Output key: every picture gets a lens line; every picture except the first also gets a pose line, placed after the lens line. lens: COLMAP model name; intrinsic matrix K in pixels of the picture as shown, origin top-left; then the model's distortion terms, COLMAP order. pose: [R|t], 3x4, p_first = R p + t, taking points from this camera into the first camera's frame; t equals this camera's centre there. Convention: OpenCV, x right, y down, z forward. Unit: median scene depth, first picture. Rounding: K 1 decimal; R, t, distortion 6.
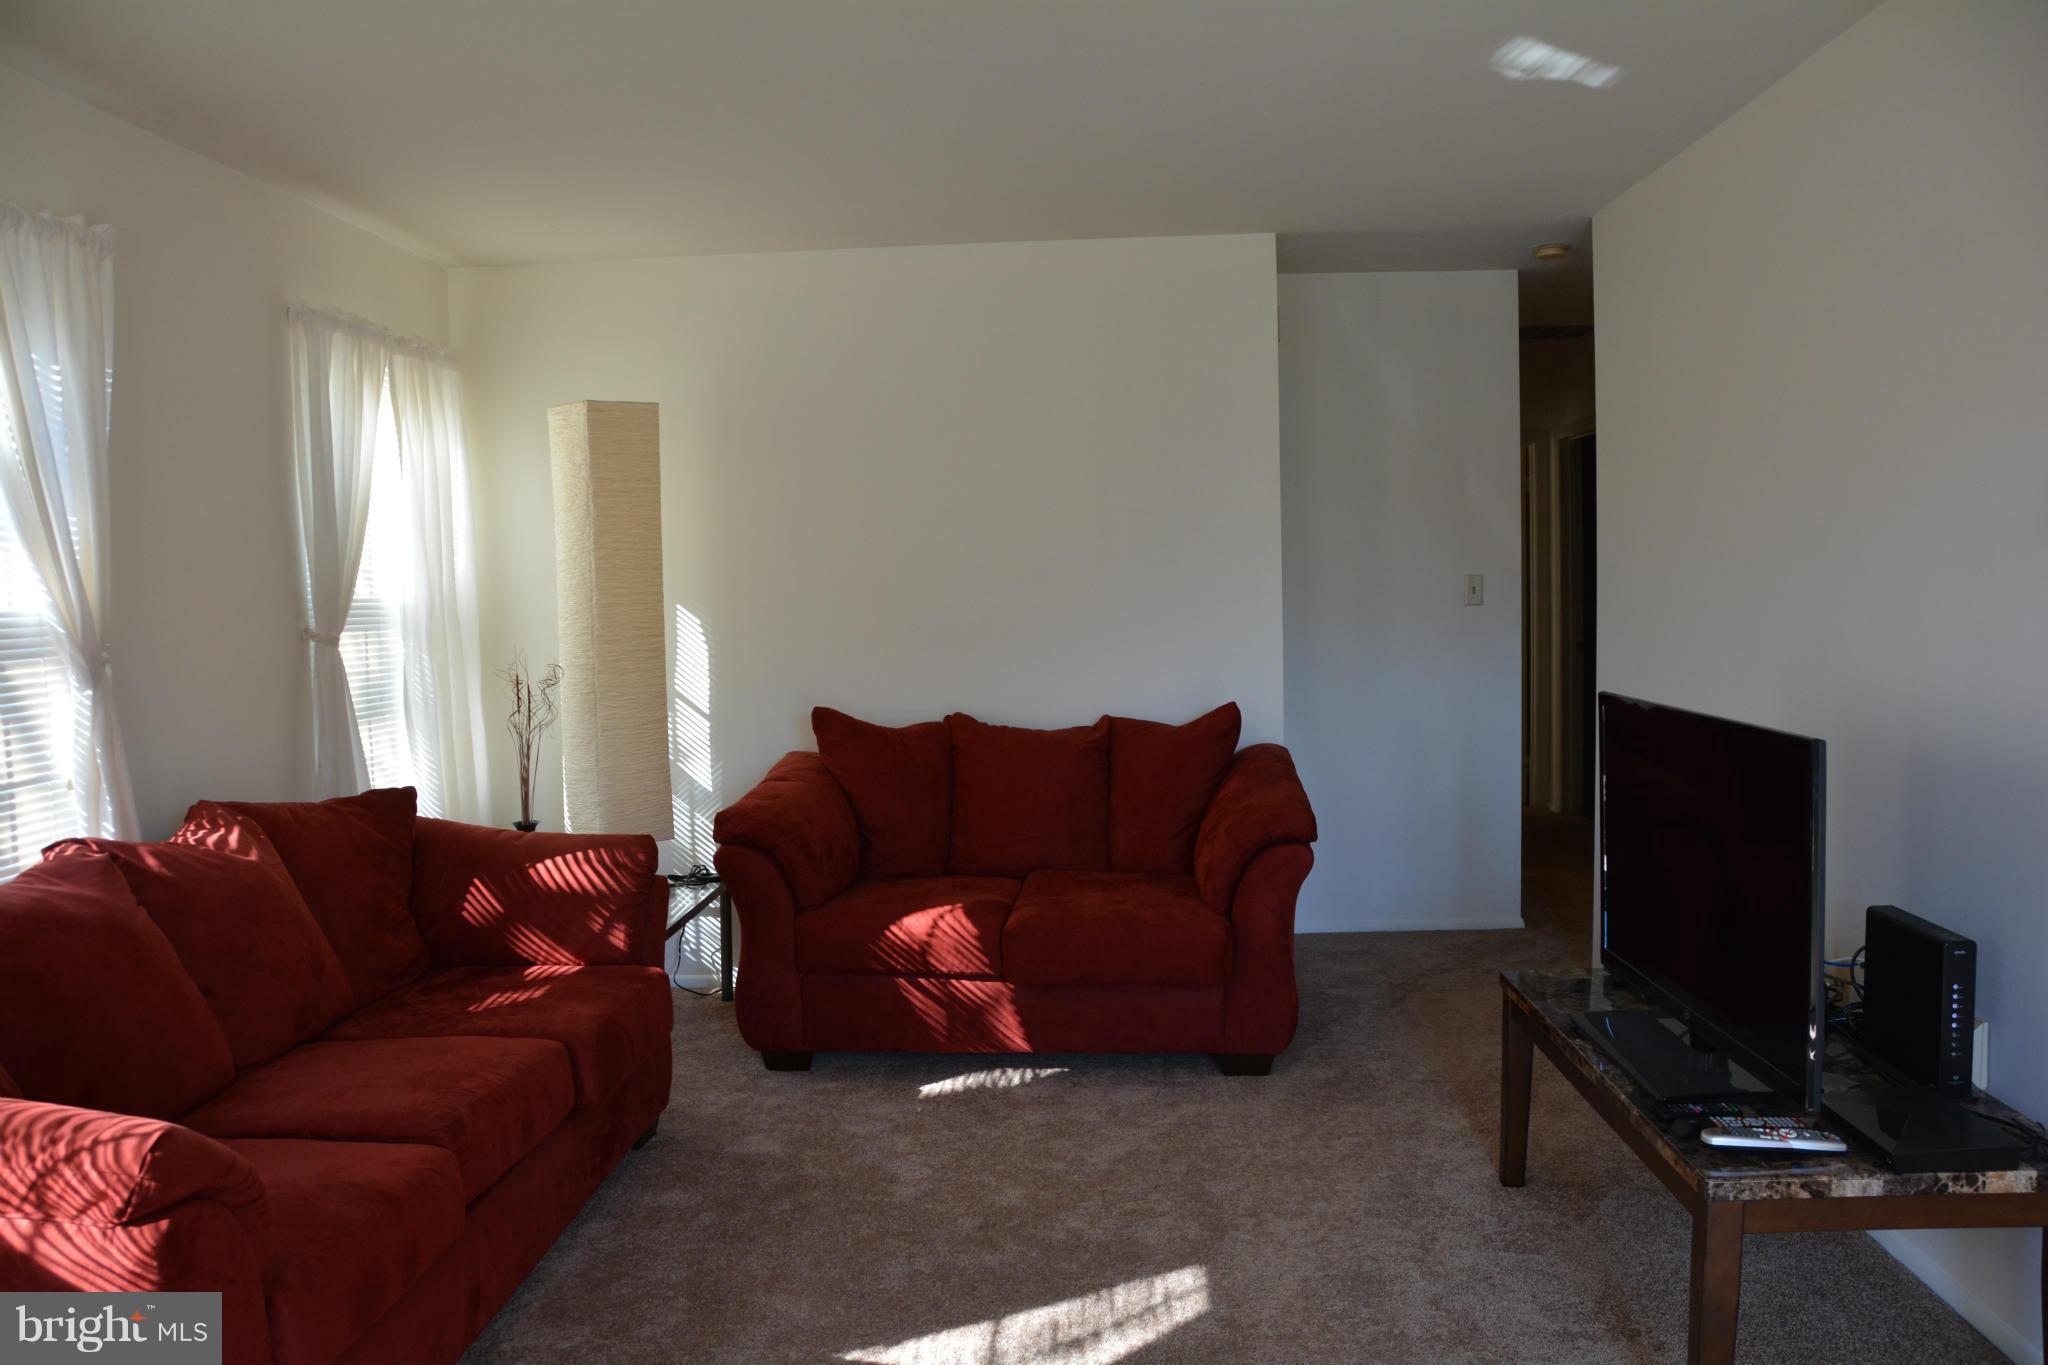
lens RADIAL K [[1608.3, 0, 1024.0], [0, 1608.3, 682.5], [0, 0, 1]] dist [-0.148276, 0.125035]
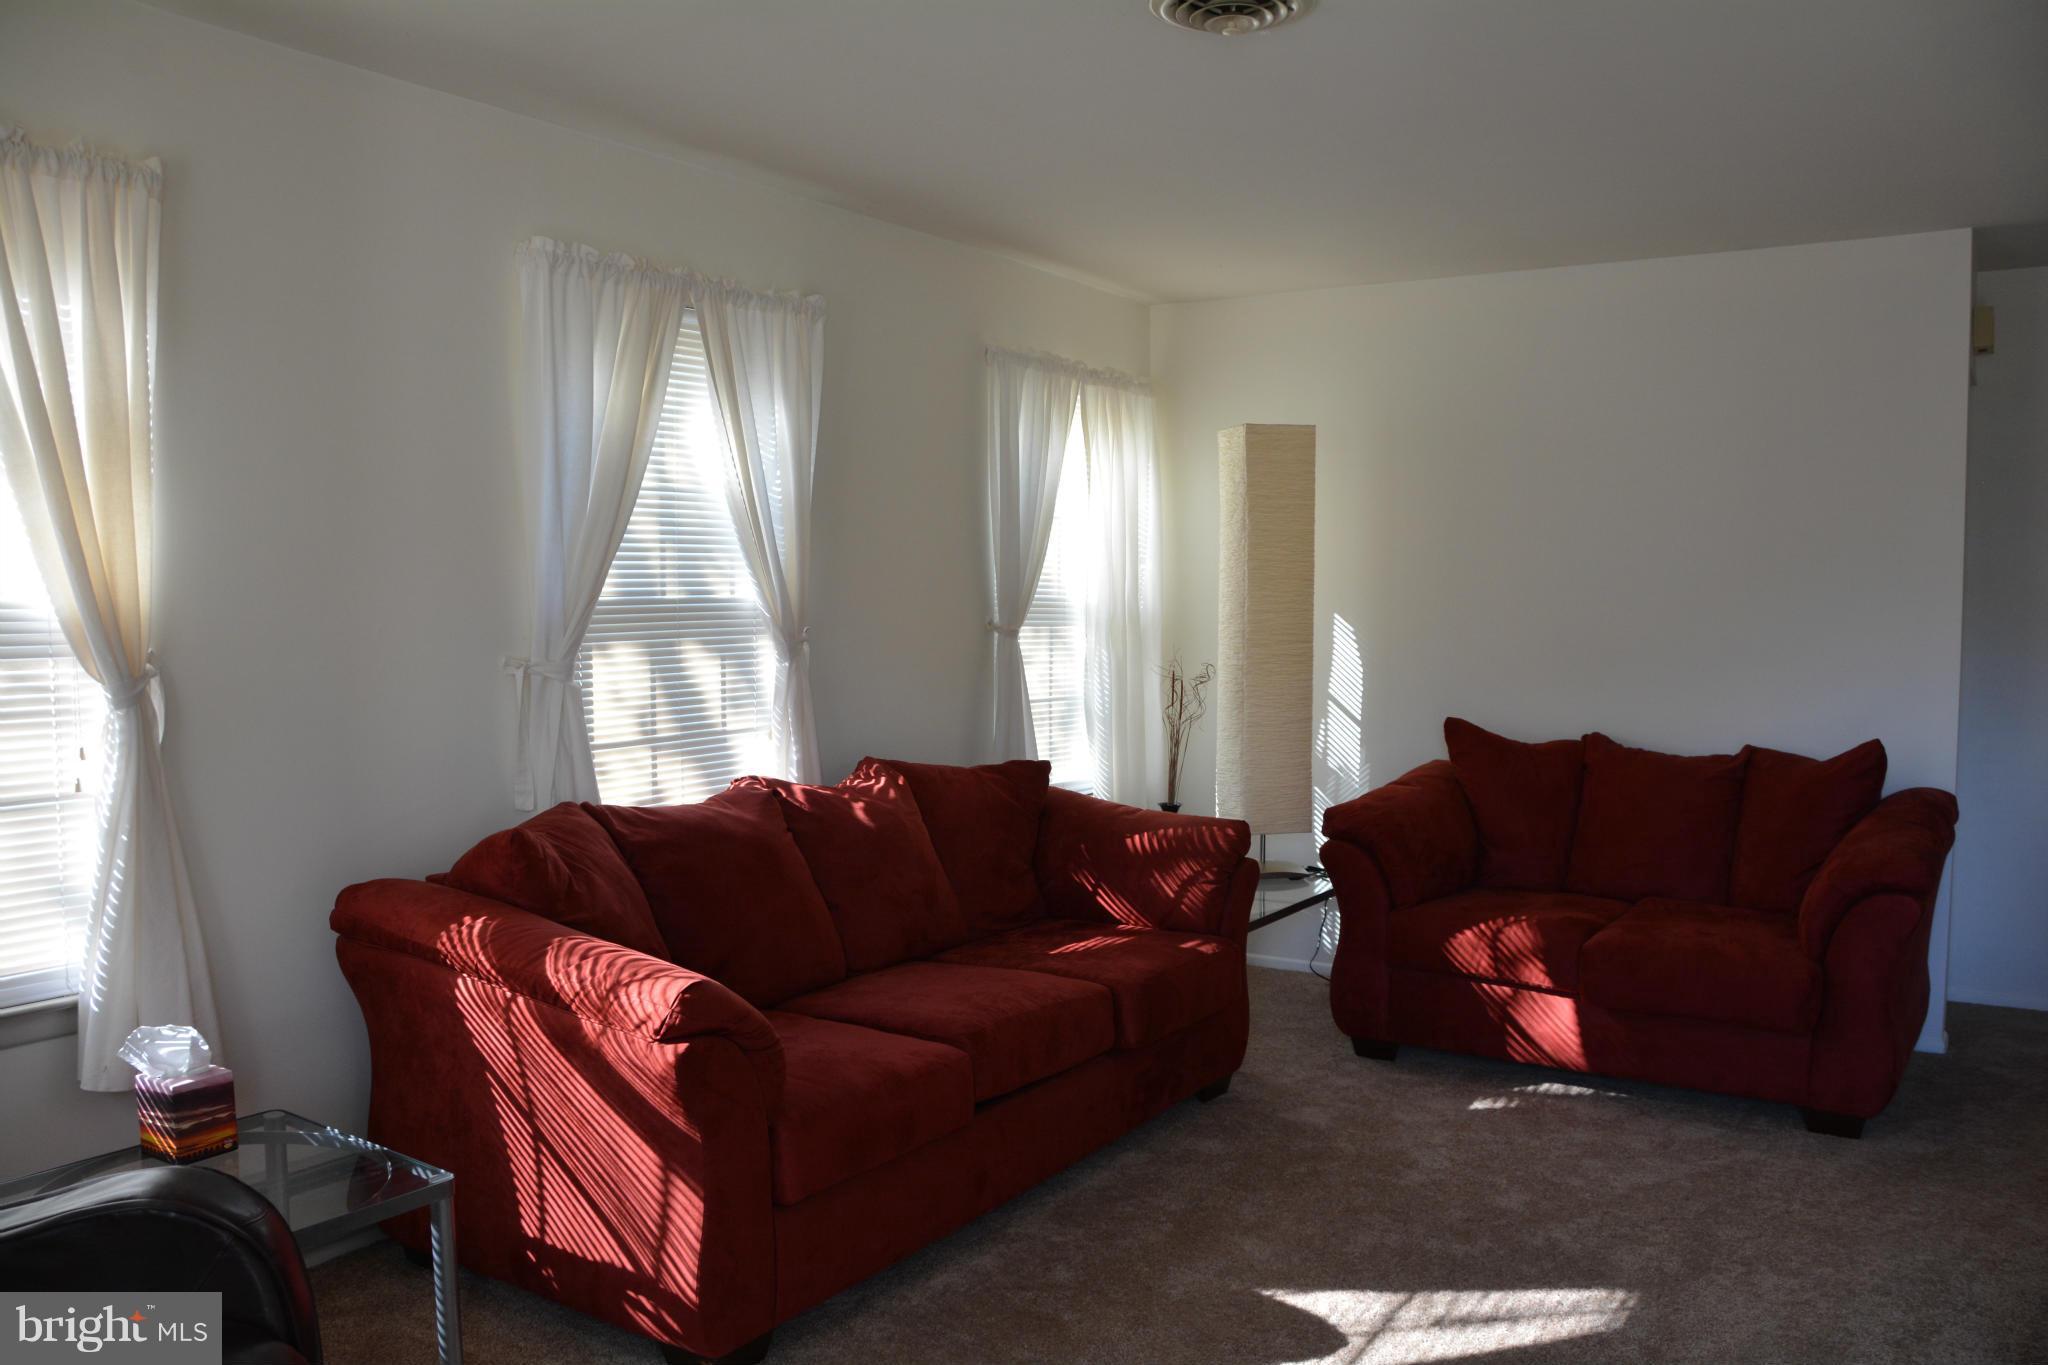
lens RADIAL K [[1608.3, 0, 1024.0], [0, 1608.3, 682.5], [0, 0, 1]] dist [-0.148276, 0.125035]
pose [[0.869597, 0.052998, -0.490909, 0.159251], [-0.056433, 0.998376, 0.007818, 0.000259], [0.490526, 0.020905, 0.871176, -0.035870]]
